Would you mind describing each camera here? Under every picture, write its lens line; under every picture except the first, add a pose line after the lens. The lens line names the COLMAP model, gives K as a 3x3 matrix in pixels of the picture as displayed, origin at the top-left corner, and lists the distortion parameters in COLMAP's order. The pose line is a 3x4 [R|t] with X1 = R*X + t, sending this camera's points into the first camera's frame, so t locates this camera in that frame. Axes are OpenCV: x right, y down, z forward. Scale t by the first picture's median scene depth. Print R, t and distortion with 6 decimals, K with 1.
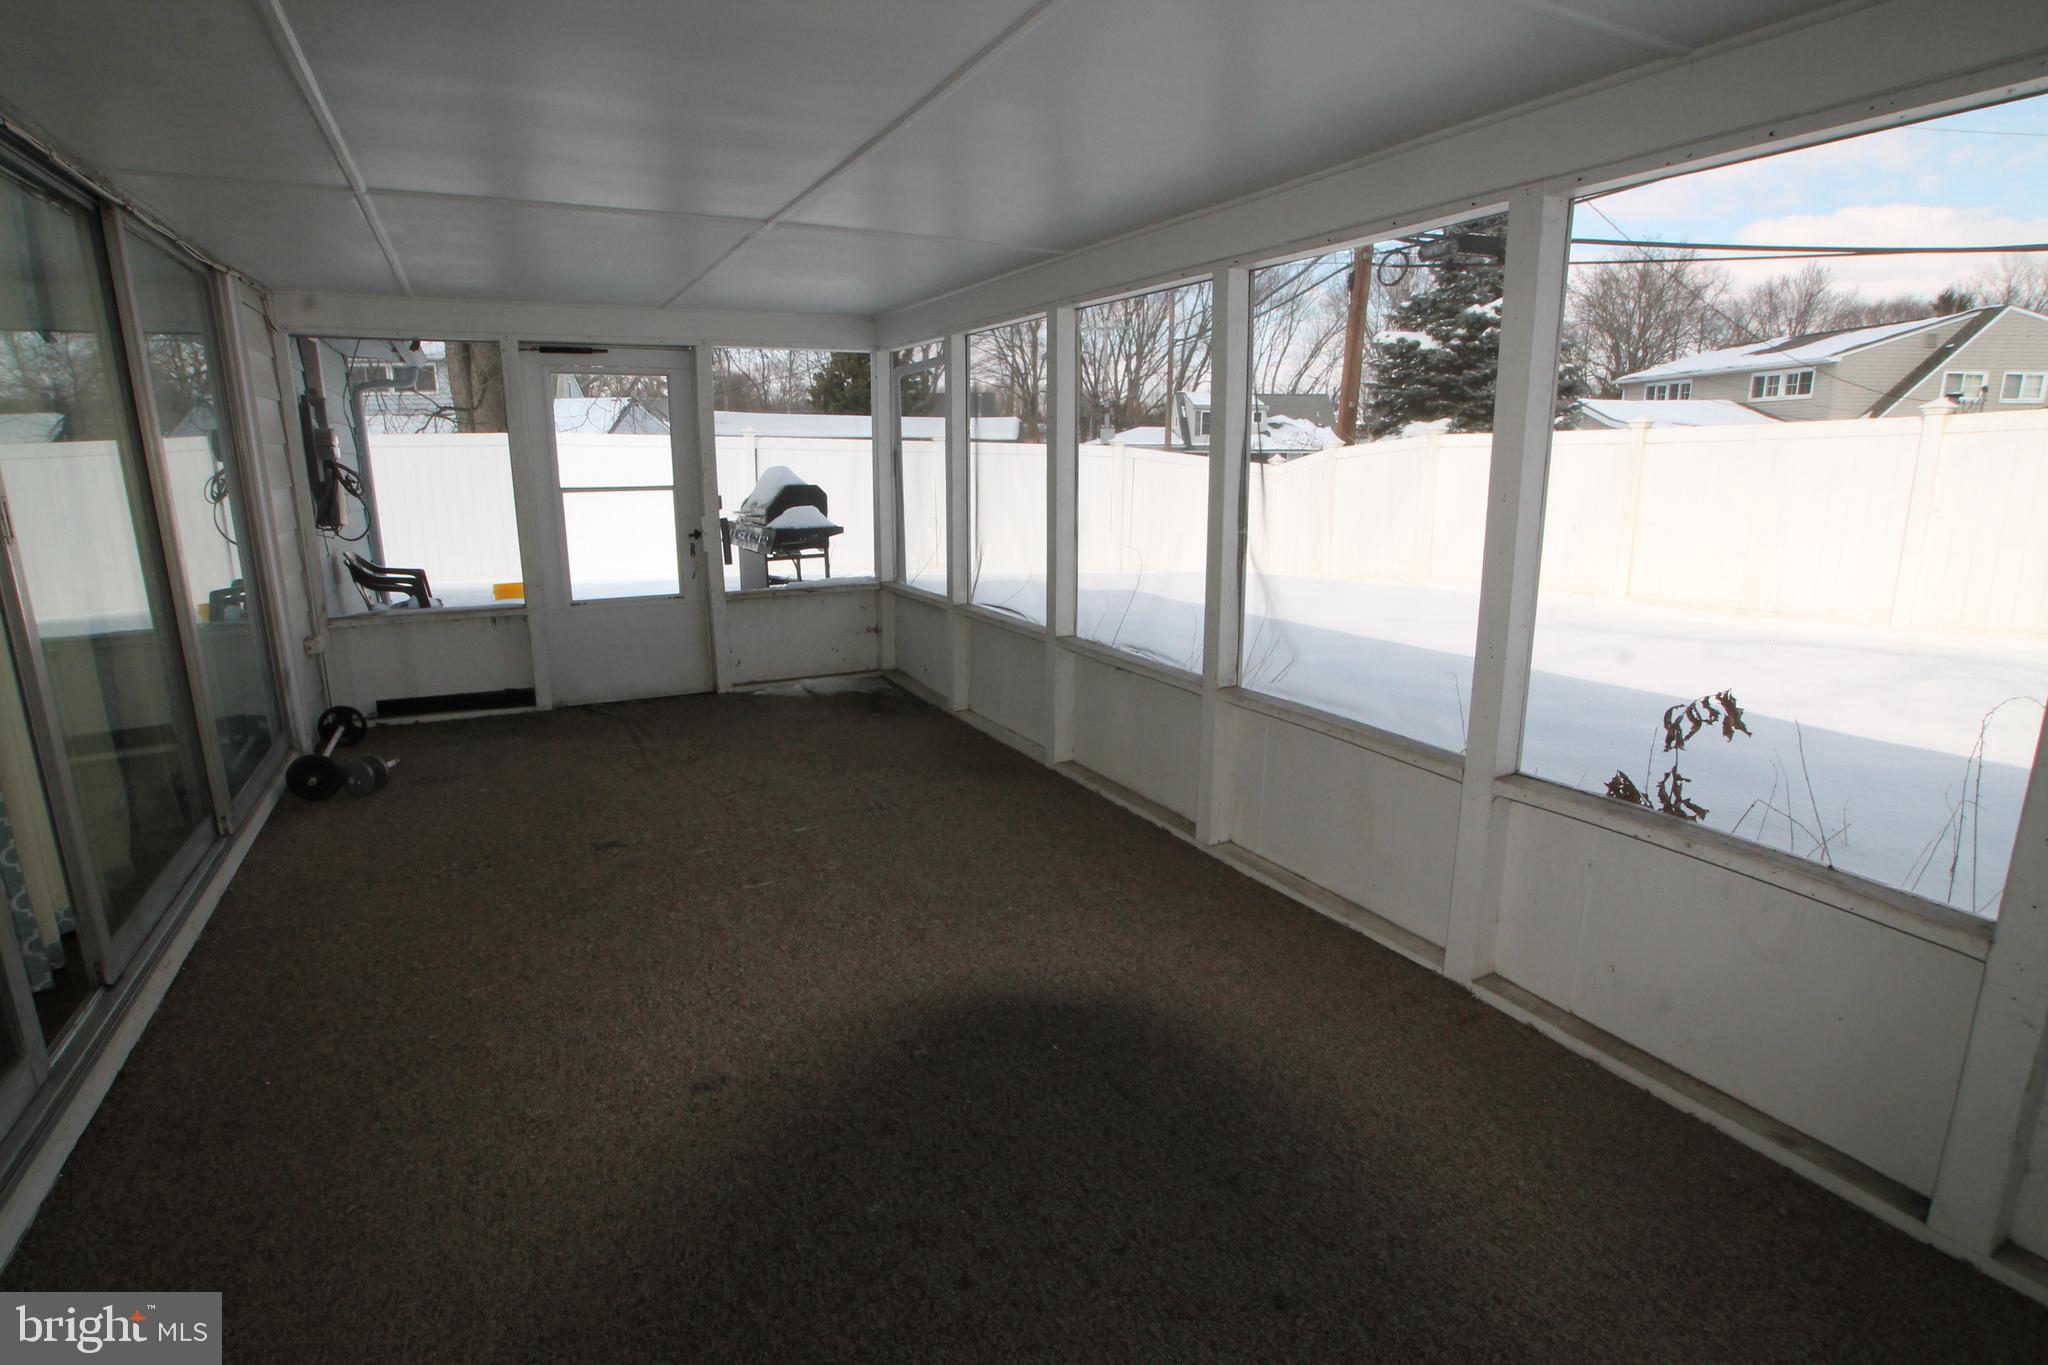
lens RADIAL K [[1042.5, 0, 1031.1], [0, 1042.5, 691.5], [0, 0, 1]] dist [-0.071030, 0.032329]
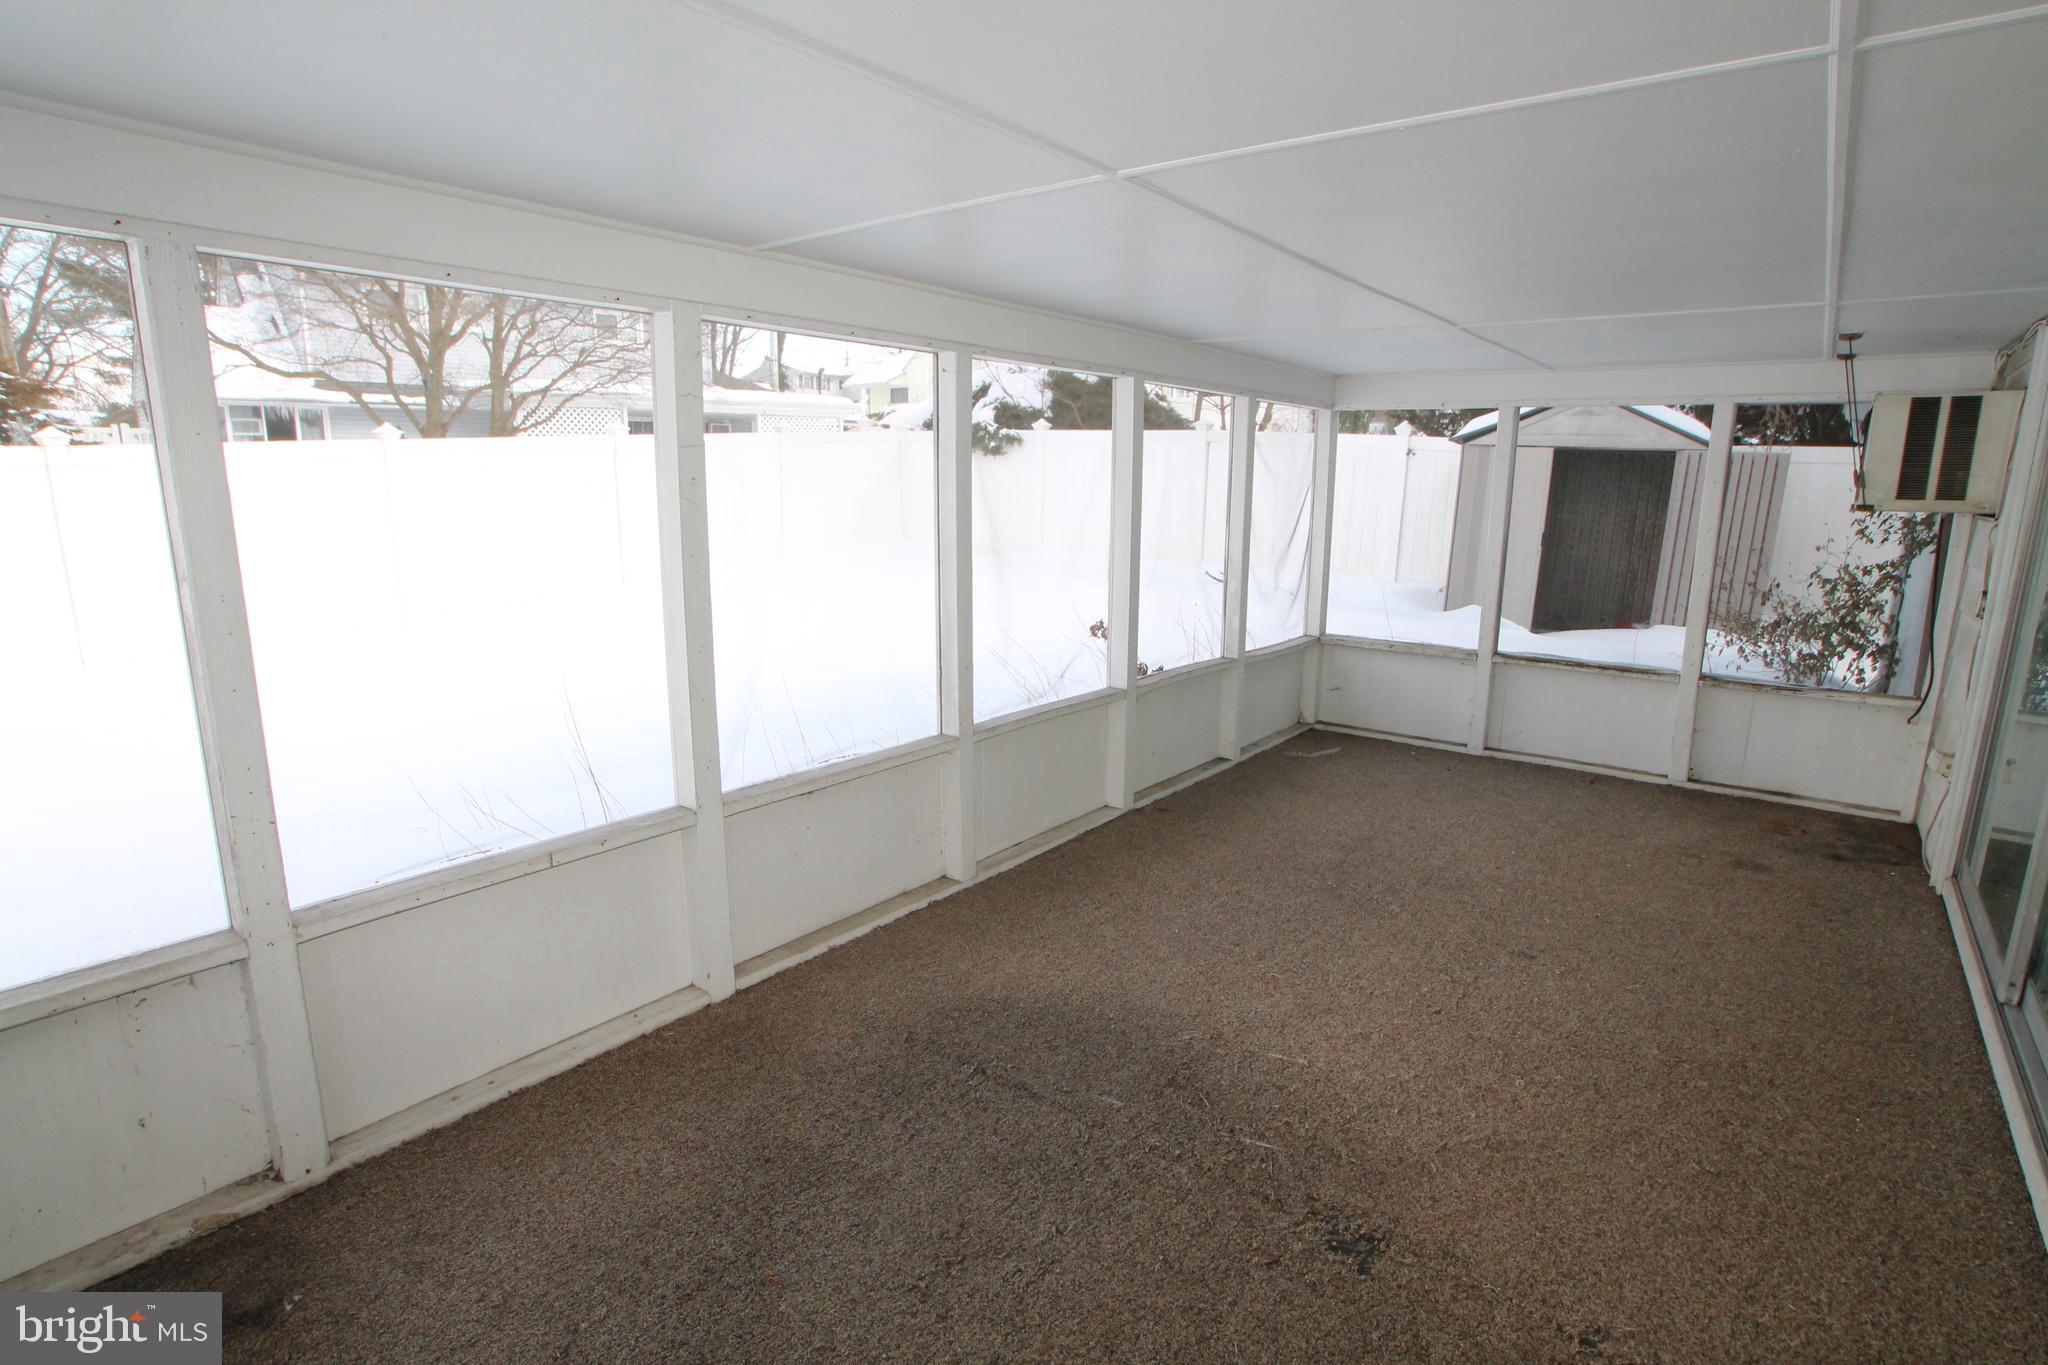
lens RADIAL K [[1042.5, 0, 1031.1], [0, 1042.5, 691.5], [0, 0, 1]] dist [-0.071030, 0.032329]
pose [[-0.420541, -0.191492, 0.886835, -0.832414], [0.188591, 0.937672, 0.291899, -0.361989], [-0.887456, 0.290004, -0.358216, 1.358502]]
